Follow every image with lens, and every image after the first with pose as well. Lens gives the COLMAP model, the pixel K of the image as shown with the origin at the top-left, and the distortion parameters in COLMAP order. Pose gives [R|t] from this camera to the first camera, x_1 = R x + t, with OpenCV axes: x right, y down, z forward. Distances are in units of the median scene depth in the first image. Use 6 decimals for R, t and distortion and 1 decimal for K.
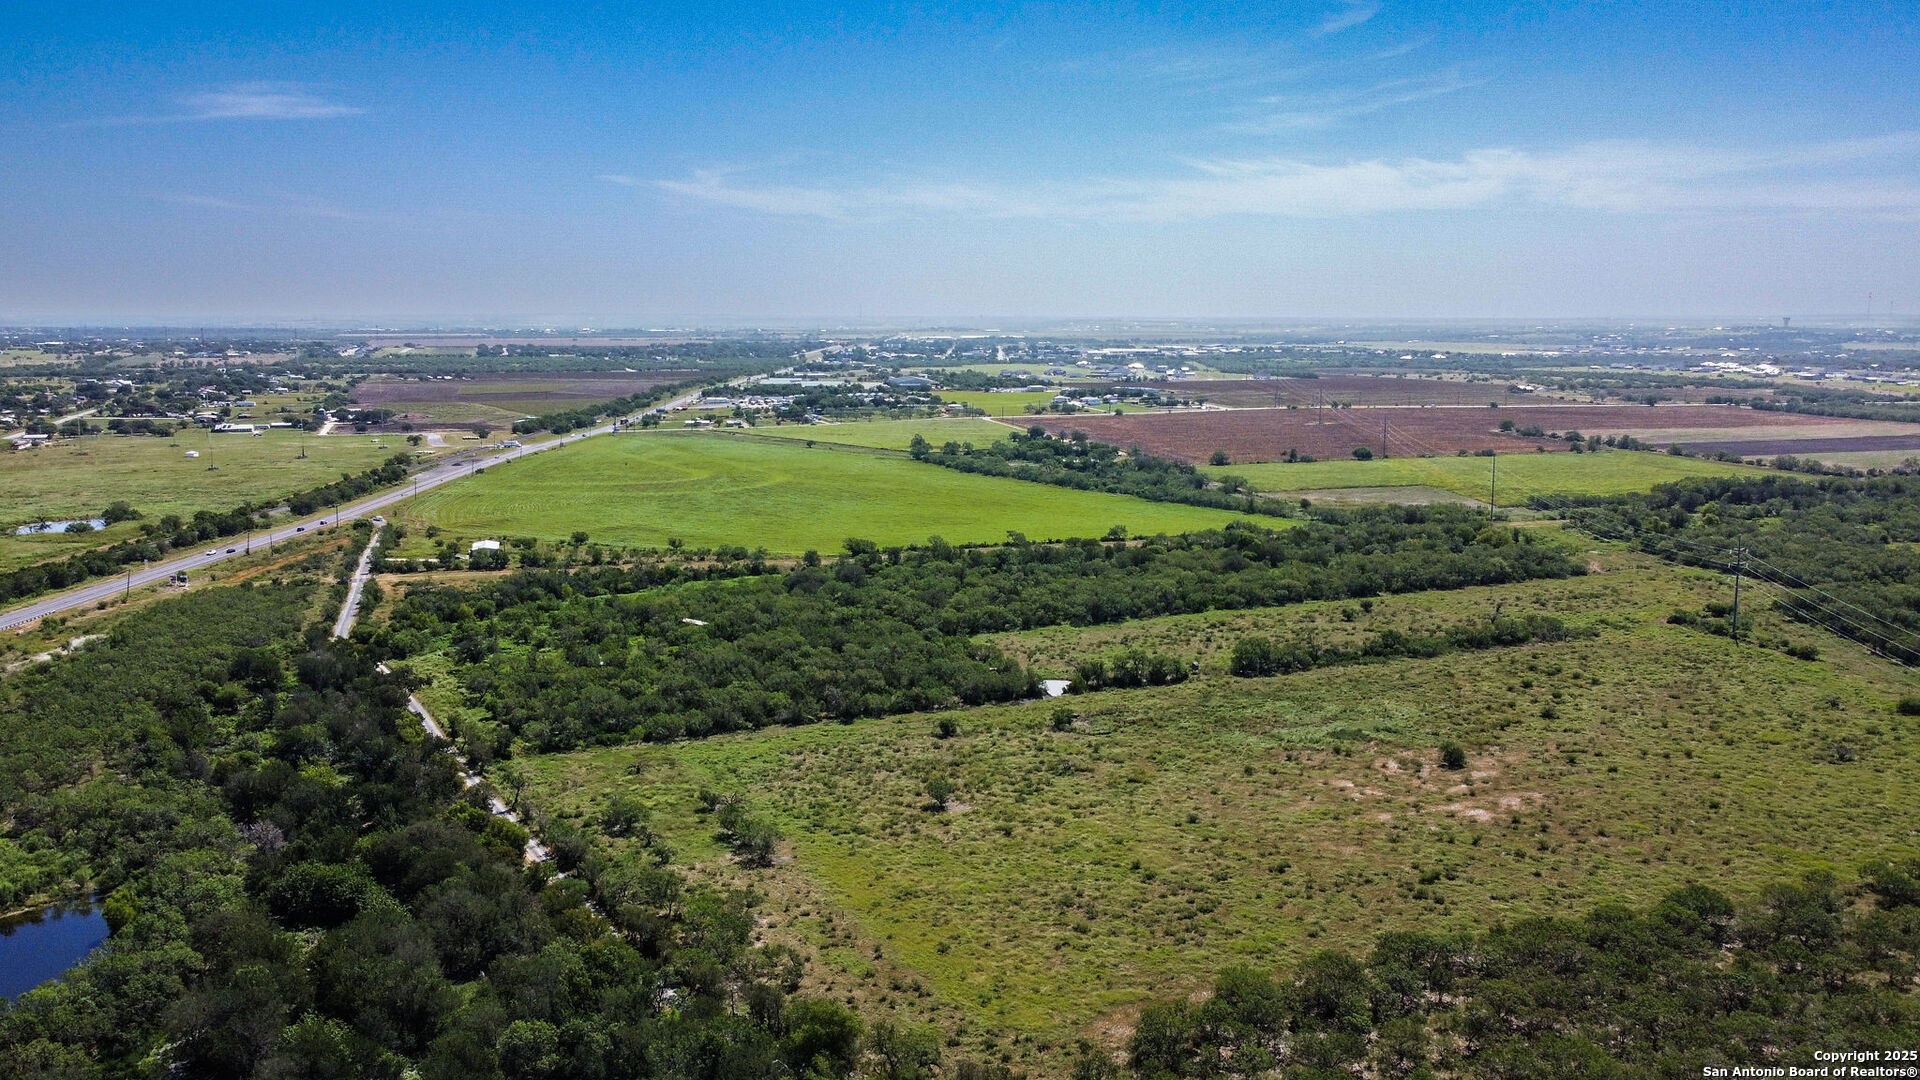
lens RADIAL K [[1469.9, 0, 926.7], [0, 1469.9, 541.1], [0, 0, 1]] dist [0.005361, -0.003447]
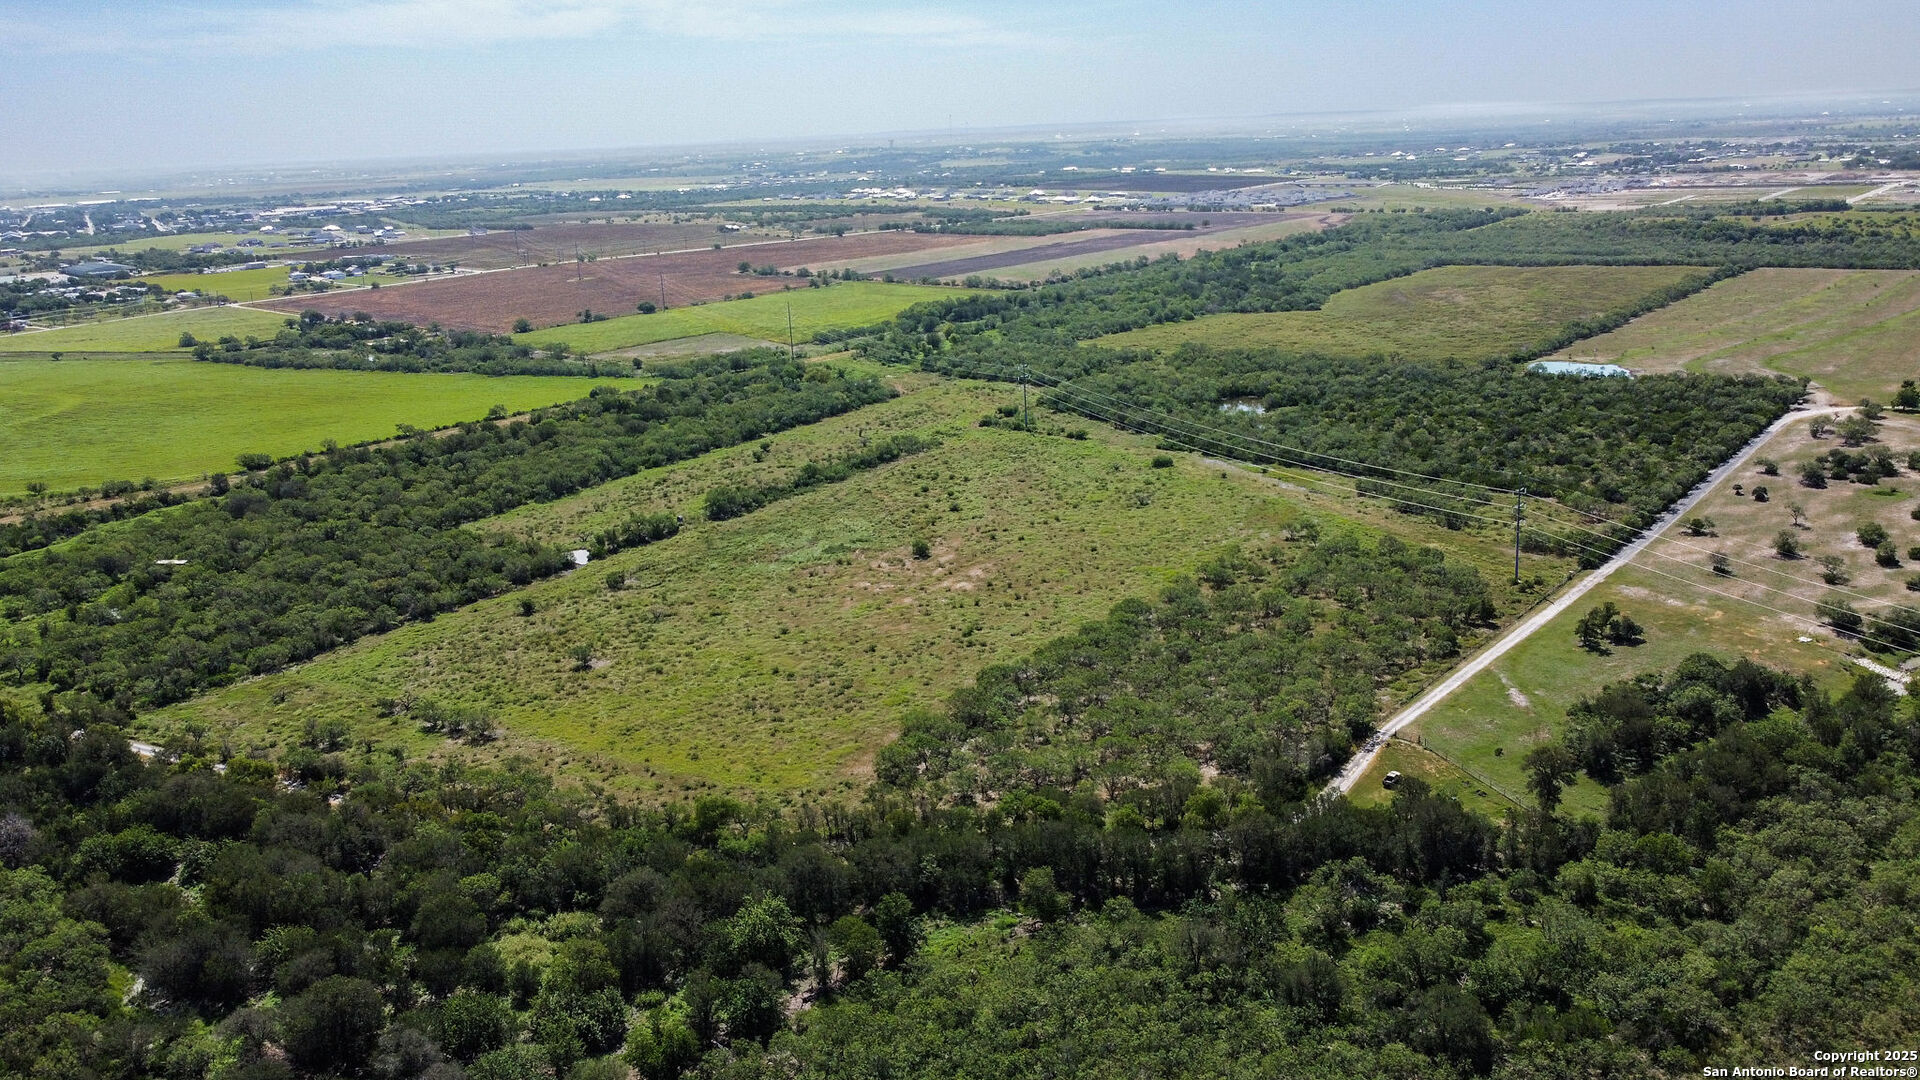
lens RADIAL K [[1469.9, 0, 926.7], [0, 1469.9, 541.1], [0, 0, 1]] dist [0.005361, -0.003447]
pose [[0.849921, -0.177083, 0.496262, -0.197044], [0.123308, 0.982526, 0.139417, -0.031322], [-0.512279, -0.057300, 0.856905, -0.099382]]
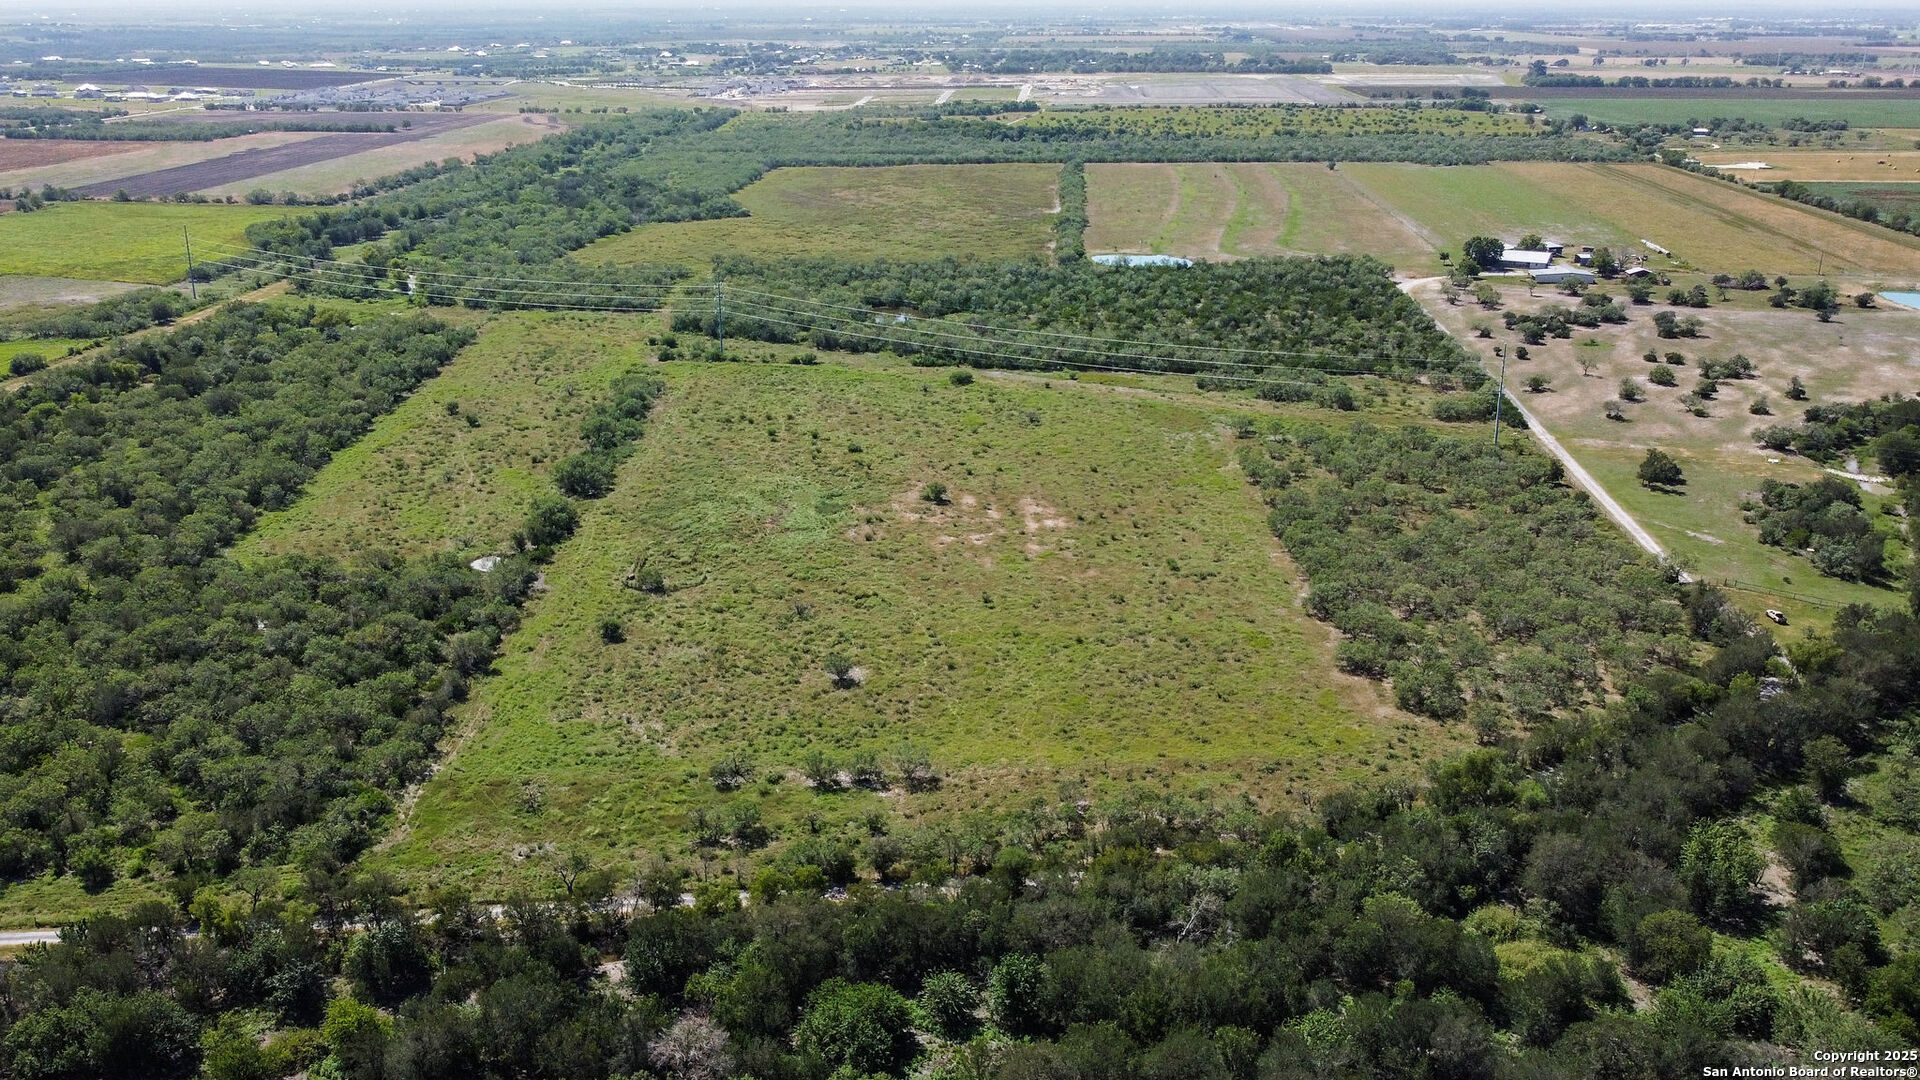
lens RADIAL K [[1689.0, 0, 916.1], [0, 1689.0, 536.5], [0, 0, 1]] dist [0.001139, -0.004643]
pose [[0.402379, -0.281982, 0.870963, -0.509410], [0.145836, 0.958975, 0.243102, -0.090621], [-0.903783, 0.029199, 0.426995, 0.301235]]
